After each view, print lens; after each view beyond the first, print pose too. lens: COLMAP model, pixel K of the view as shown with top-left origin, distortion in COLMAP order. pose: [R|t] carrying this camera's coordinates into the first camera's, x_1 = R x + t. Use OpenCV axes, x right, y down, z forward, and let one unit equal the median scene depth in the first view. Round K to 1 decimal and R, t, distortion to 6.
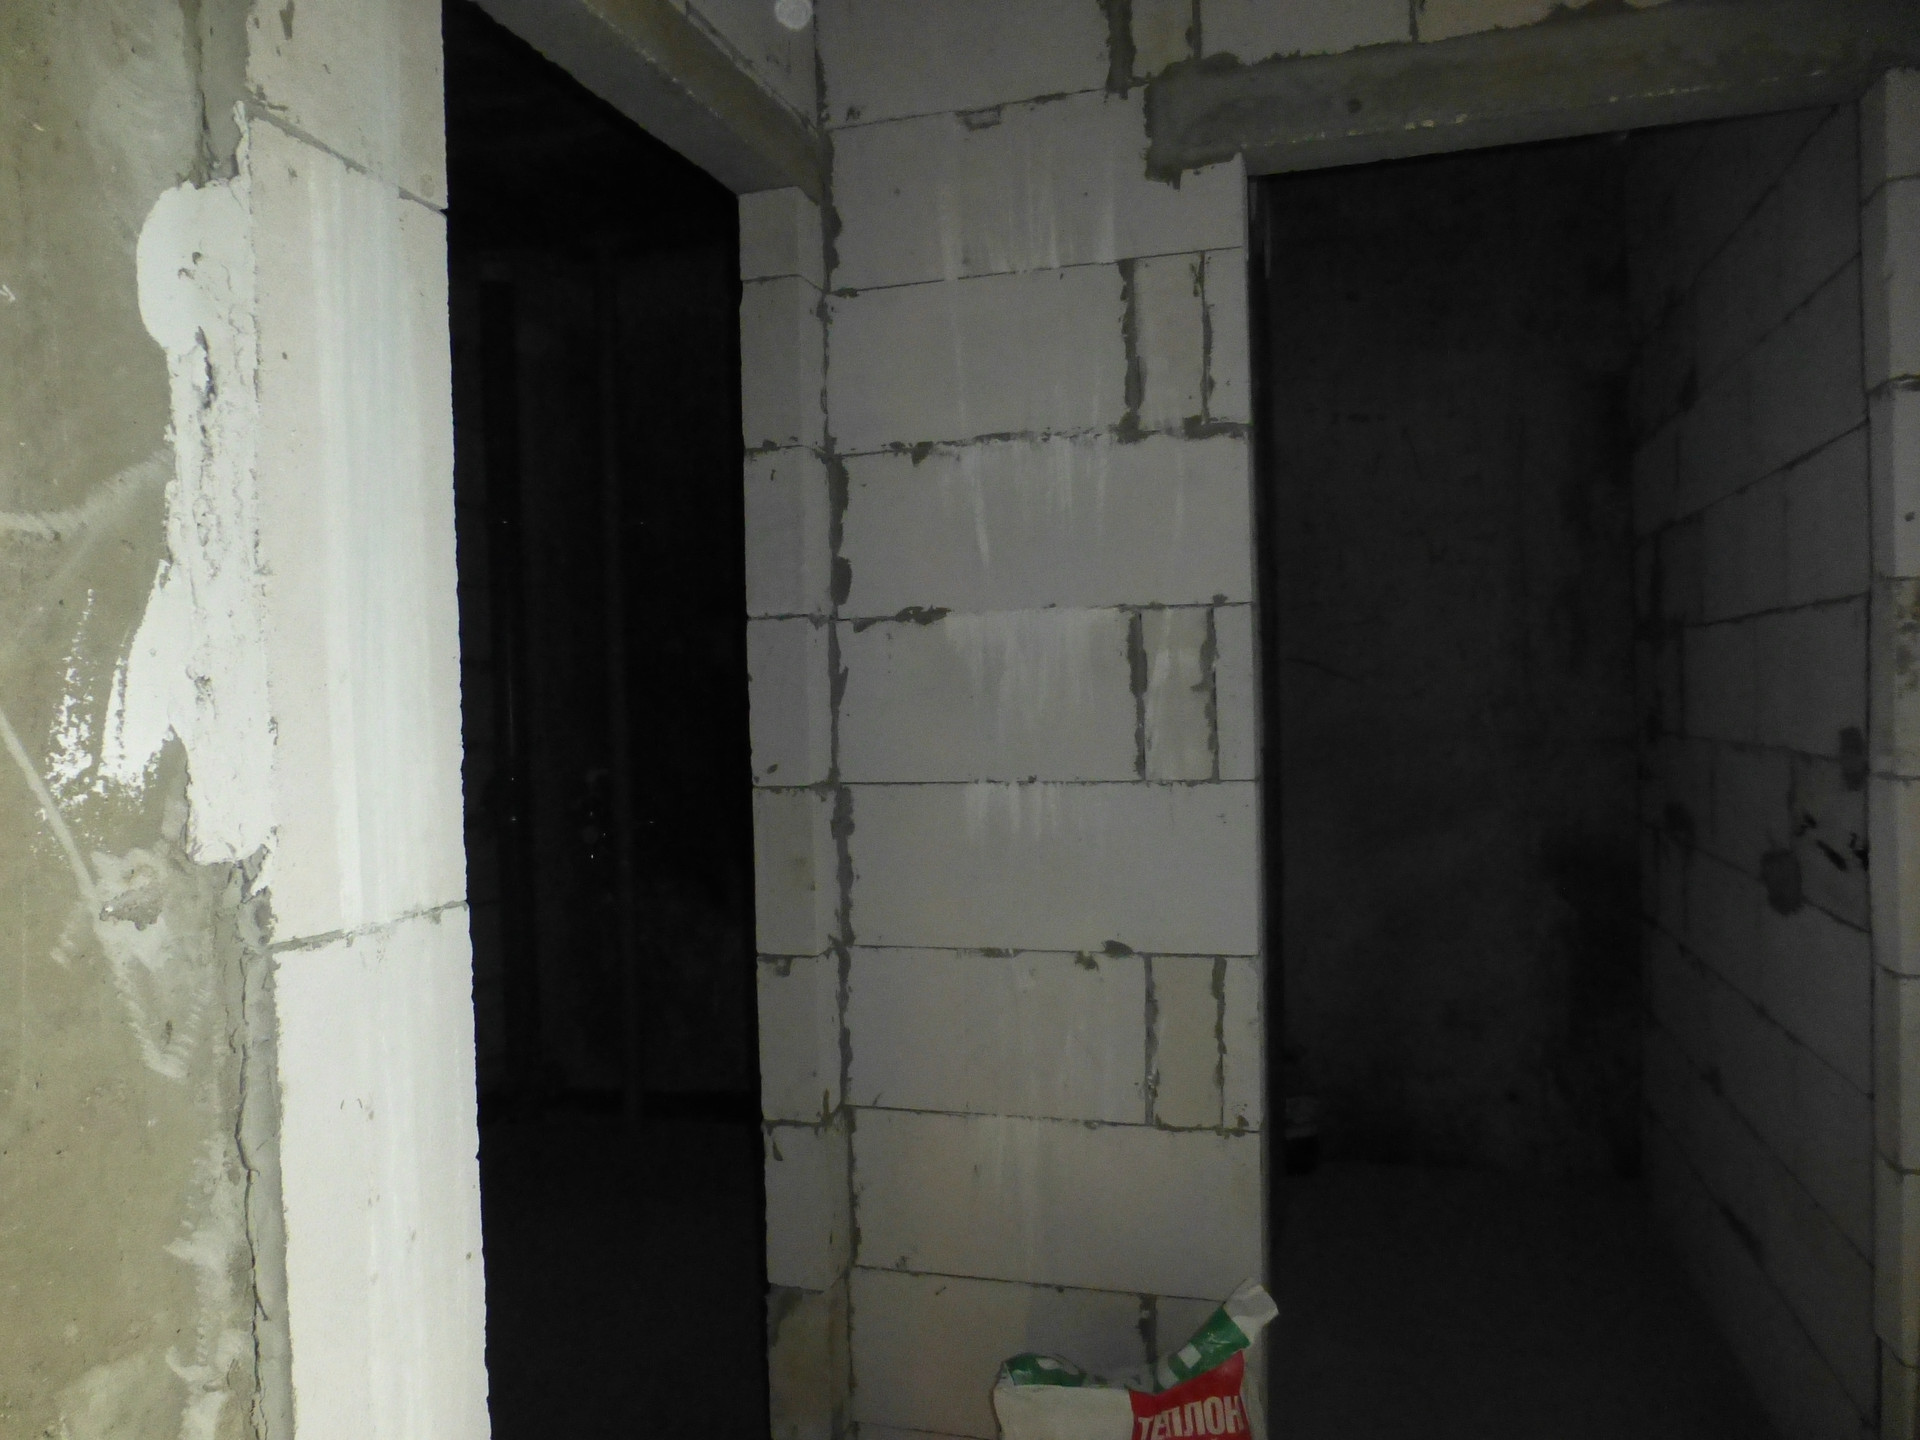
lens RADIAL K [[1335.0, 0, 960.0], [0, 1335.0, 720.0], [0, 0, 1]] dist [-0.048889, 0.000201]
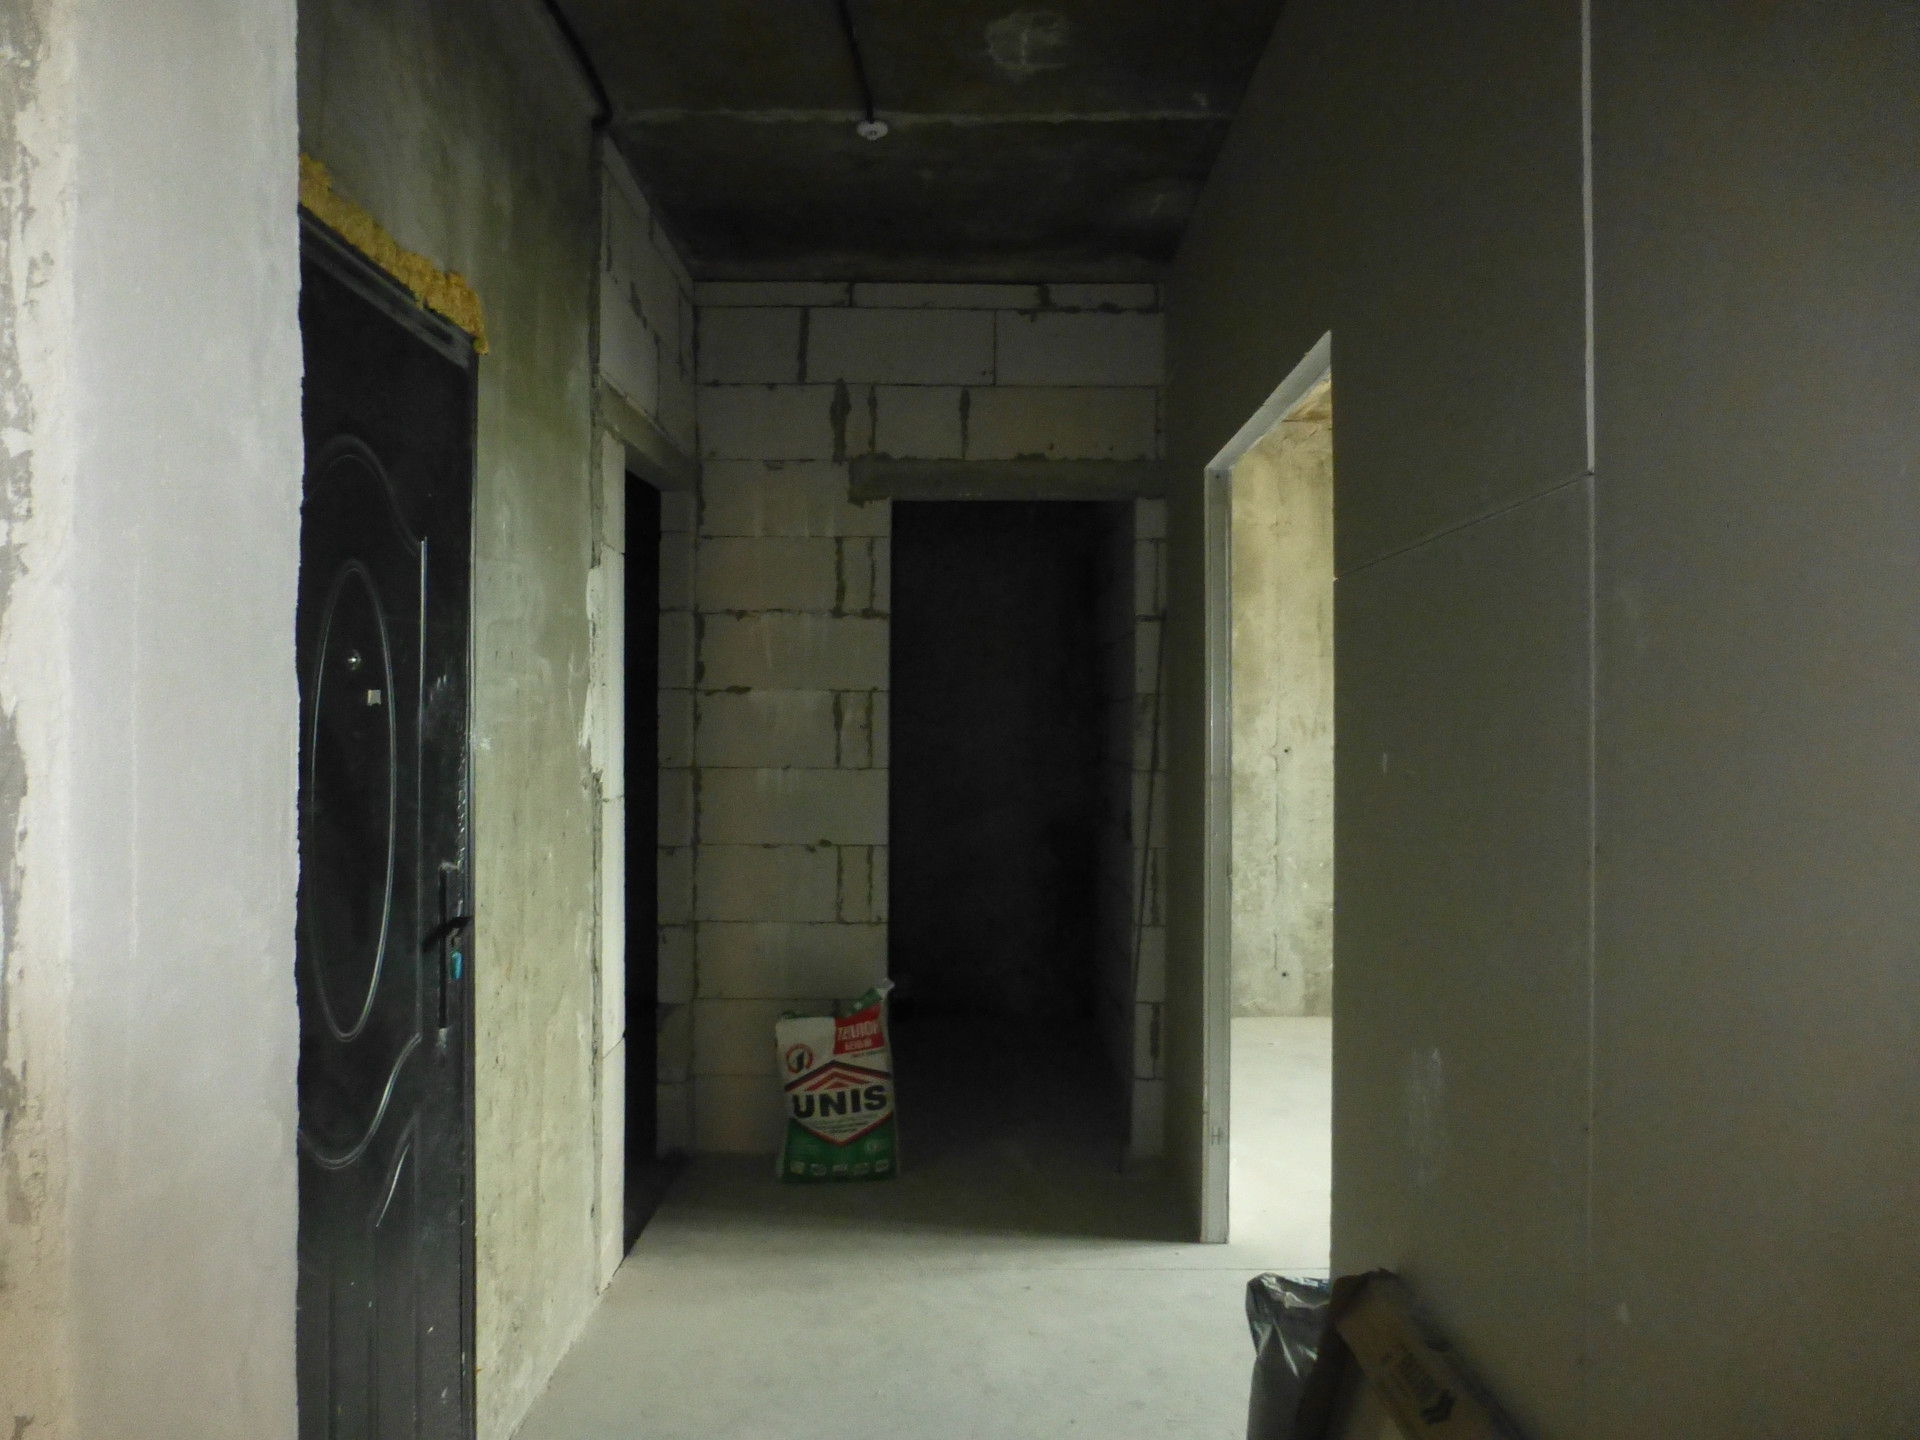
lens RADIAL K [[1377.2, 0, 960.0], [0, 1377.2, 720.0], [0, 0, 1]] dist [-0.022377, 0.003113]
pose [[0.957528, 0.030668, 0.286705, -0.335130], [-0.024032, 0.999356, -0.026637, 0.021953], [-0.287337, 0.018616, 0.957649, -1.283613]]
